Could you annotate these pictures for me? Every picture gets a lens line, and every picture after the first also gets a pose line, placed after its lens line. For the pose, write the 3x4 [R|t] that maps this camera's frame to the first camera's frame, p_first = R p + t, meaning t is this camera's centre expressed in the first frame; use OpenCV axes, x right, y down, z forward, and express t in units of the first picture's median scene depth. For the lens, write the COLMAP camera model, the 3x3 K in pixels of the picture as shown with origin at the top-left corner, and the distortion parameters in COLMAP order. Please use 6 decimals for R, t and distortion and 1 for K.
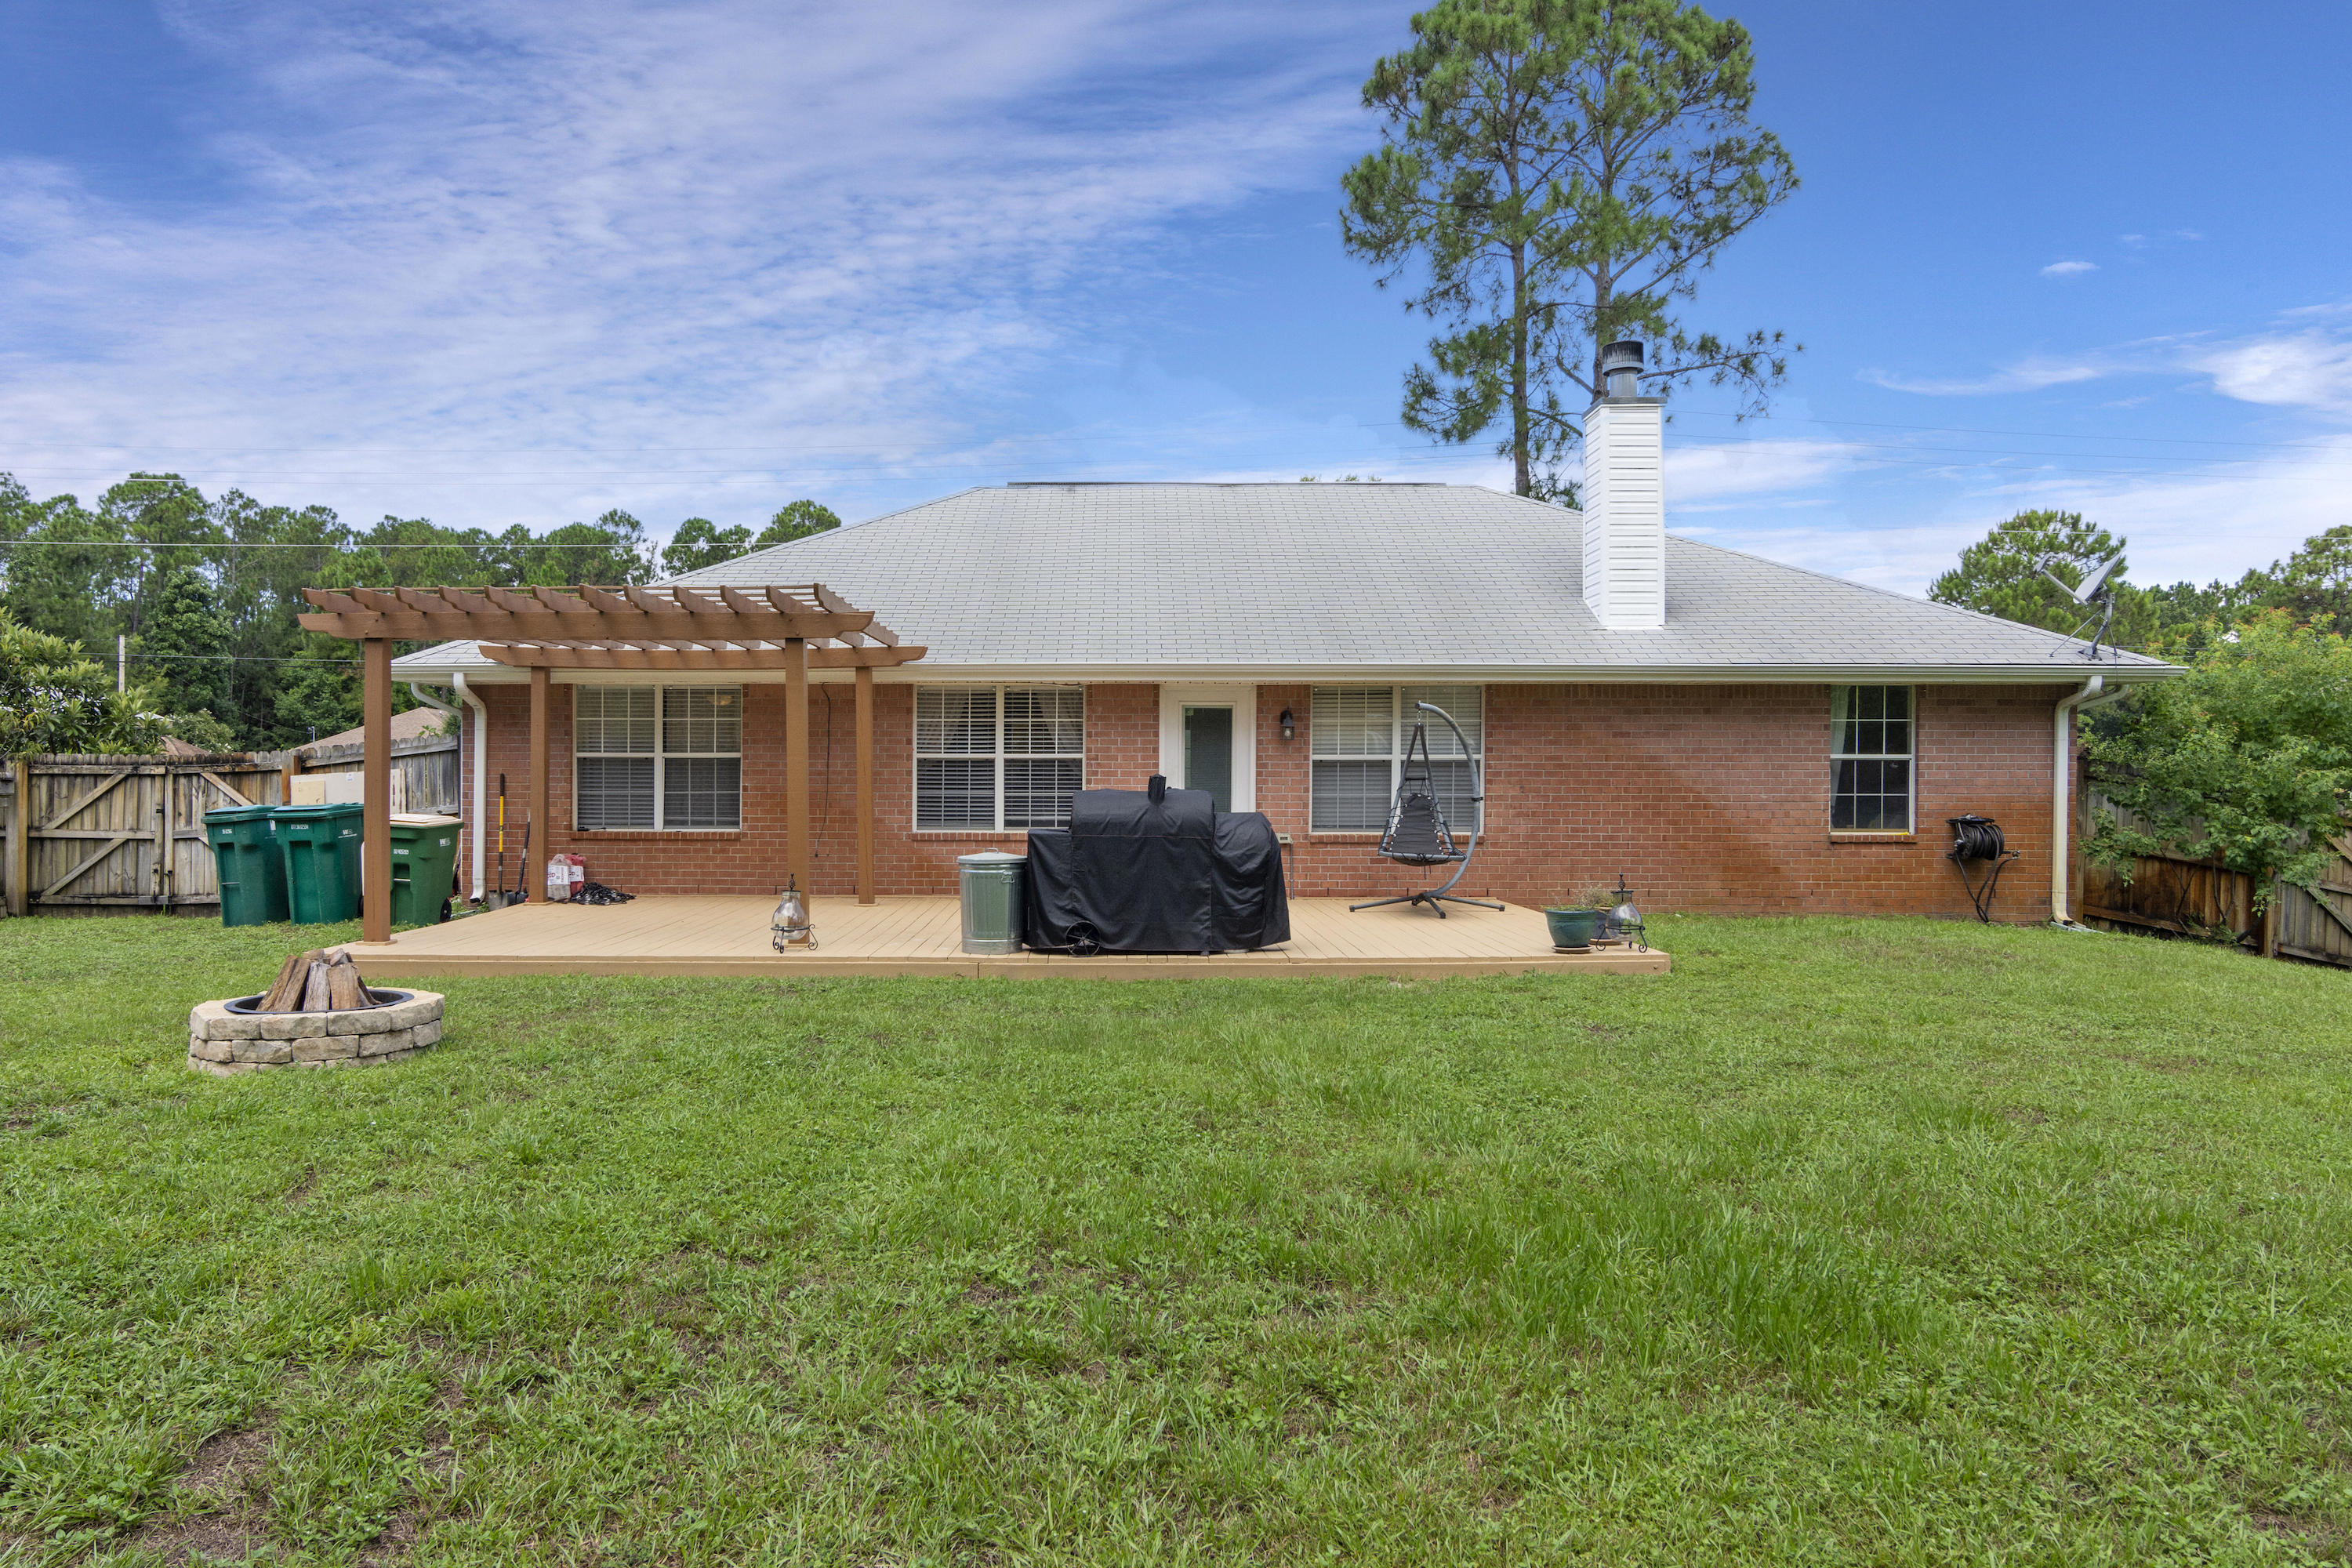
lens RADIAL K [[1639.5, 0, 1170.1], [0, 1639.5, 787.4], [0, 0, 1]] dist [-0.016420, -0.000555]
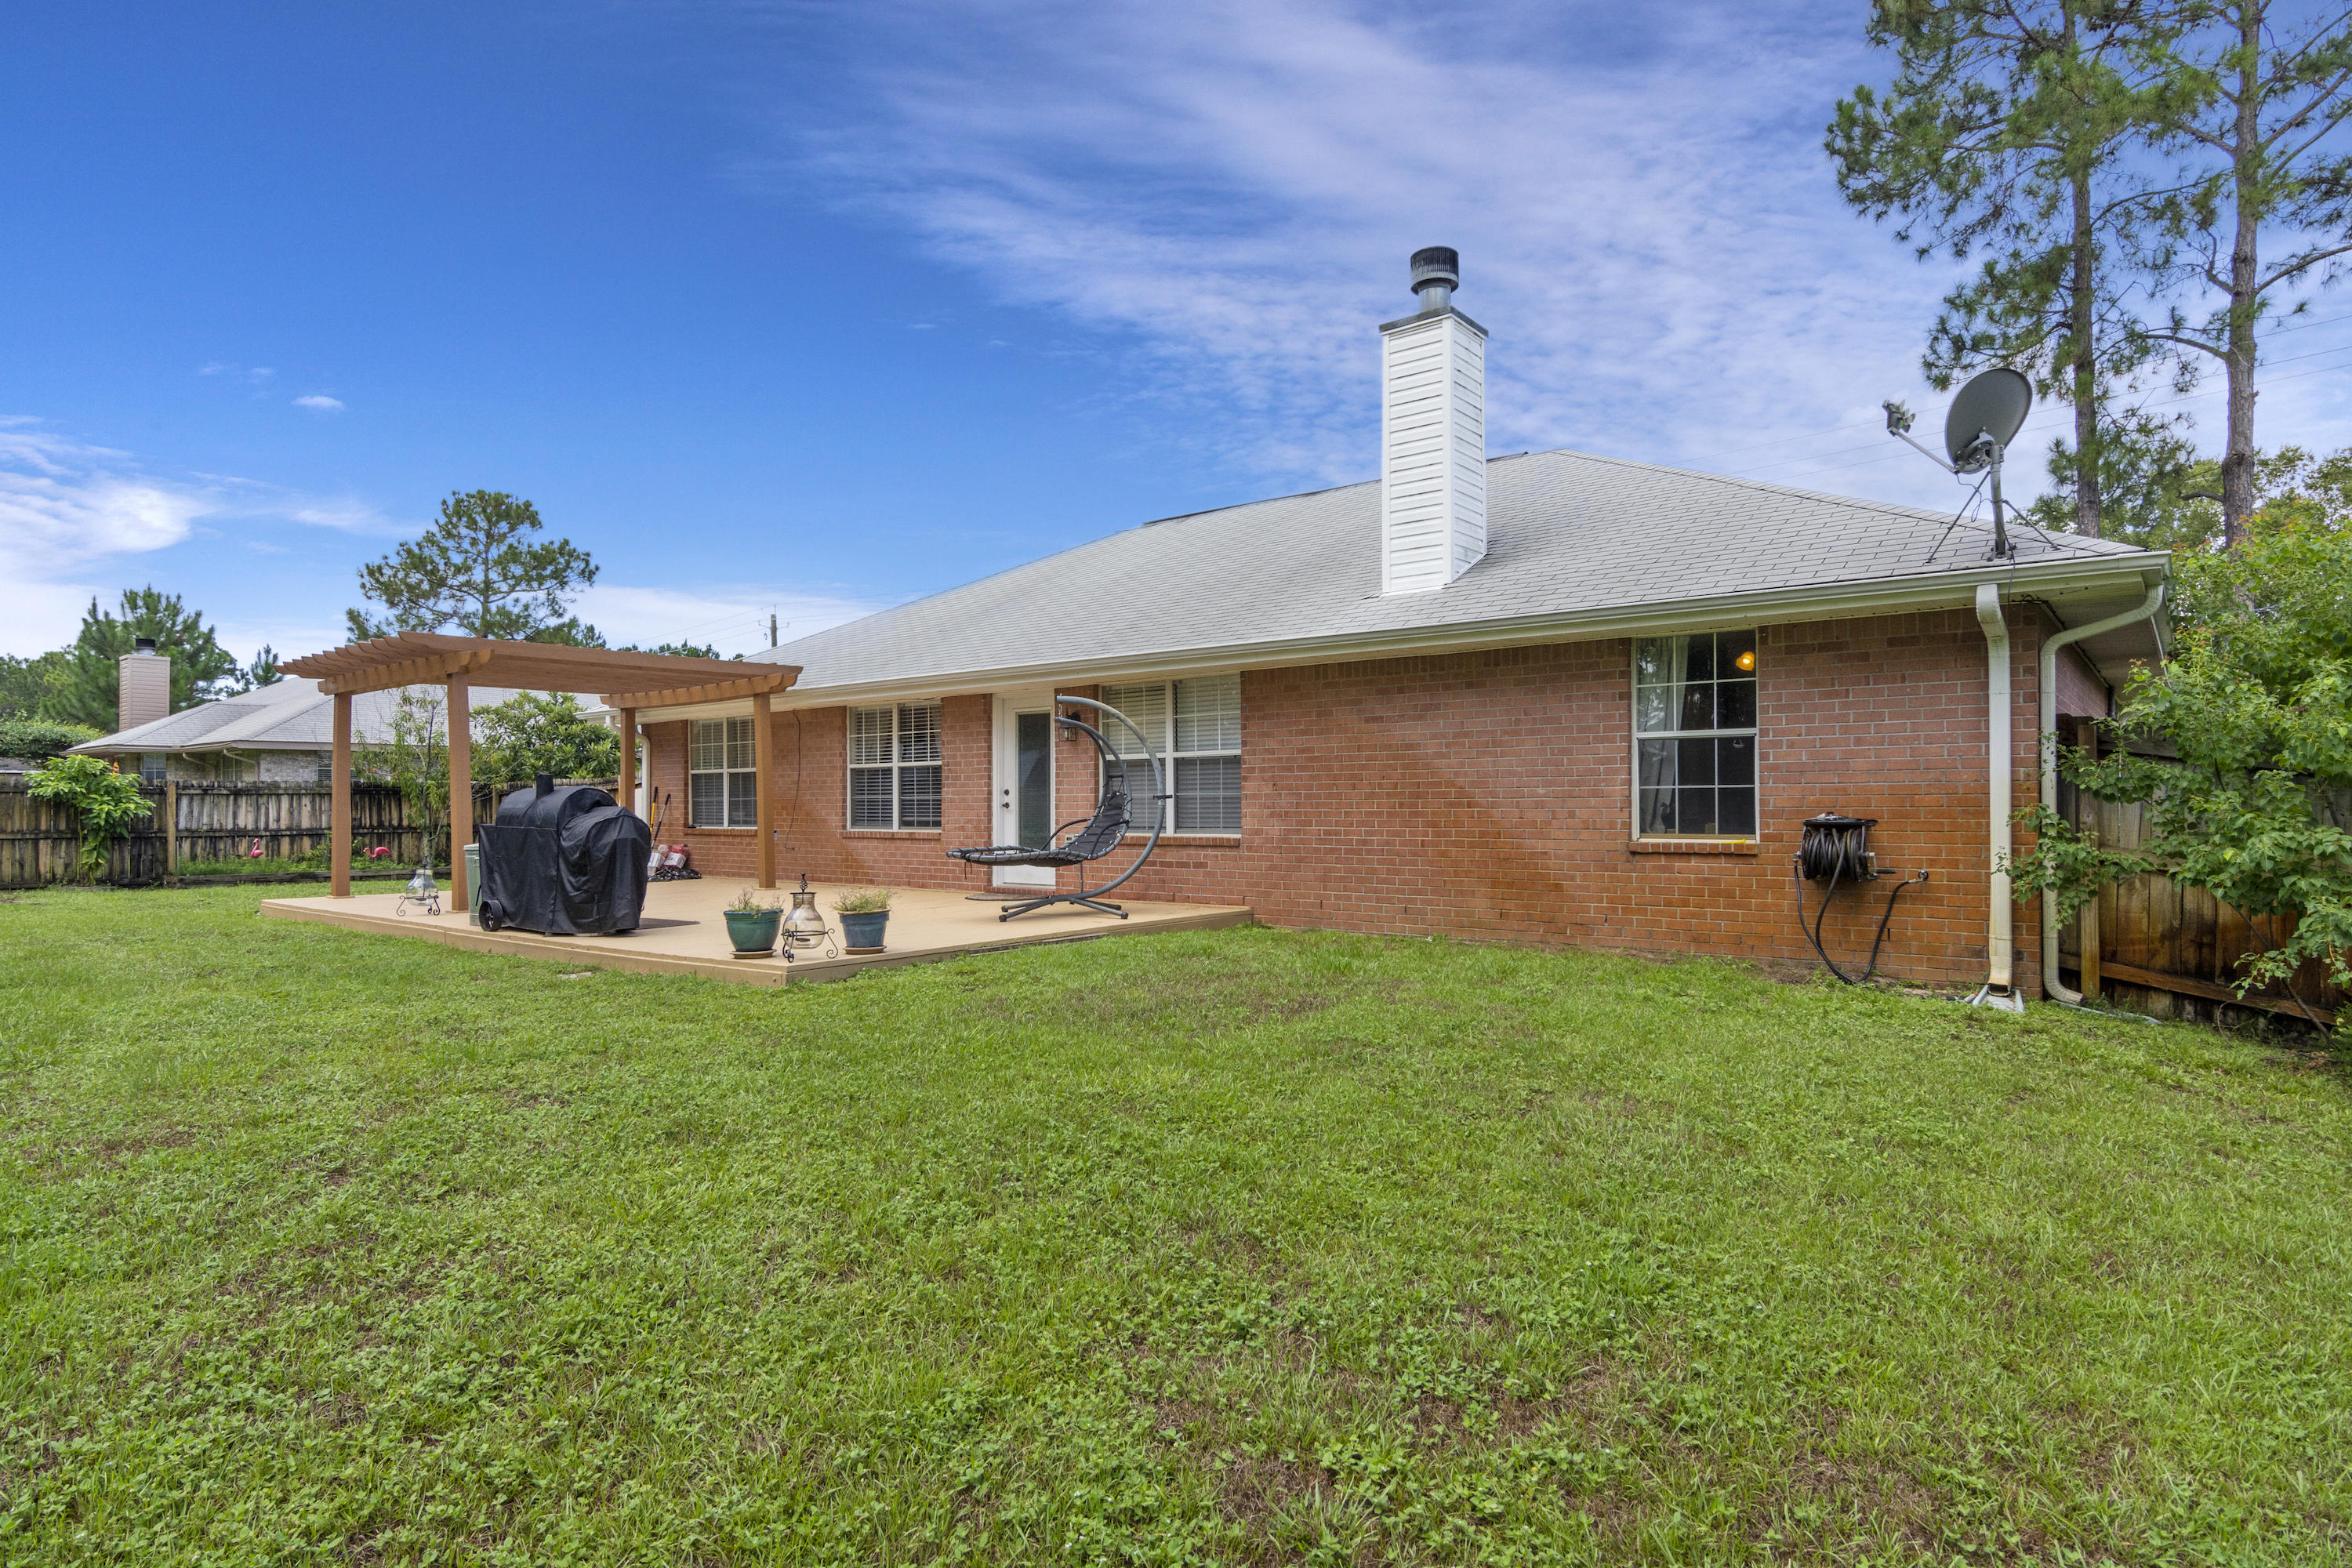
lens RADIAL K [[1273.3, 0, 1102.6], [0, 1273.3, 779.8], [0, 0, 1]] dist [0.010773, -0.003032]
pose [[0.782655, -0.019378, -0.622154, 0.571439], [0.013787, 0.999810, -0.013798, 0.005697], [0.622303, 0.002221, 0.782773, 0.401003]]
